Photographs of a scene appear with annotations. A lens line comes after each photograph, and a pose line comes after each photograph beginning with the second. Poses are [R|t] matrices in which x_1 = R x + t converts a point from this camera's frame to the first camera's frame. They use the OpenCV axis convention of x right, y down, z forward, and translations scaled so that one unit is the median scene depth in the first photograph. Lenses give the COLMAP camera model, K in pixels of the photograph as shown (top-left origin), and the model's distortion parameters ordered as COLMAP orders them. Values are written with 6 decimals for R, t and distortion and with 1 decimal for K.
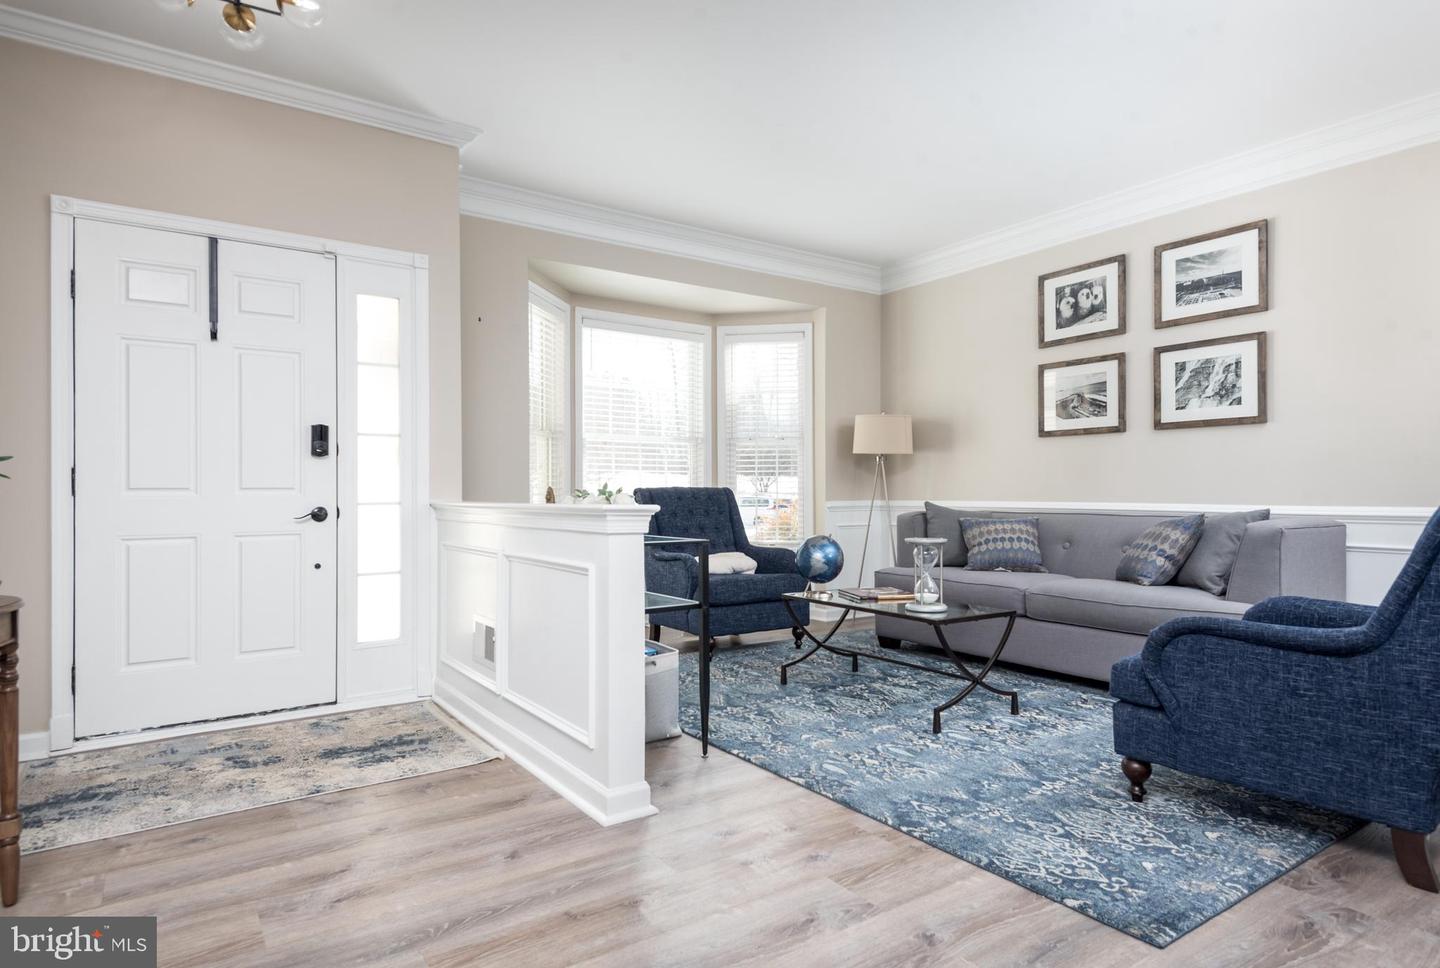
lens RADIAL K [[807.4, 0, 720.0], [0, 807.4, 484.0], [0, 0, 1]] dist [0.002995, 0.001051]
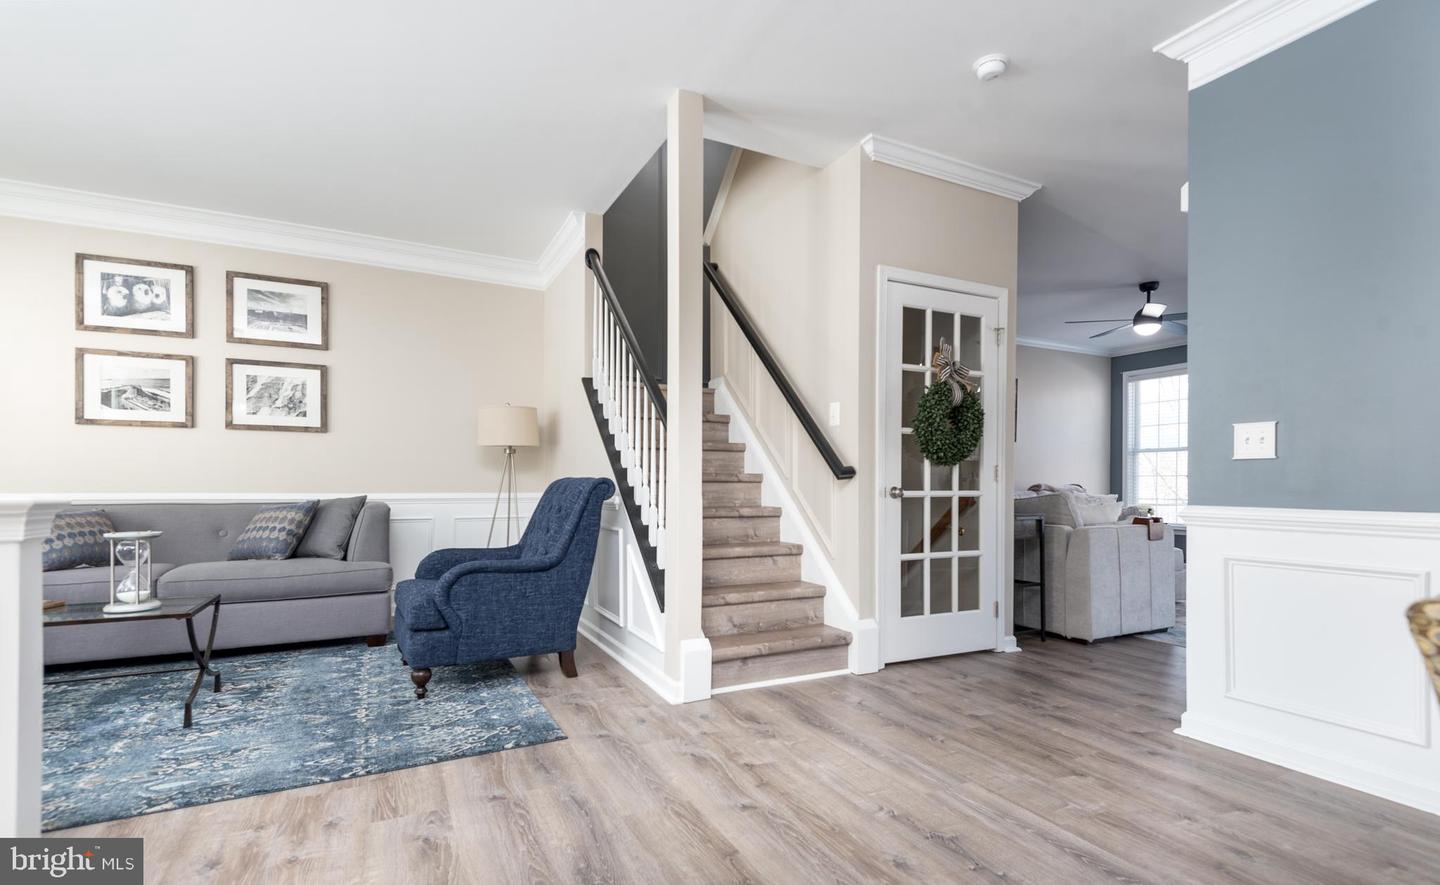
lens RADIAL K [[671.8, 0, 723.7], [0, 671.8, 483.8], [0, 0, 1]] dist [0.000621, -0.000485]
pose [[0.119922, 0.001447, 0.992782, -0.365018], [-0.012431, 0.999923, 0.000044, 0.002309], [-0.992706, -0.012347, 0.119930, 0.197646]]
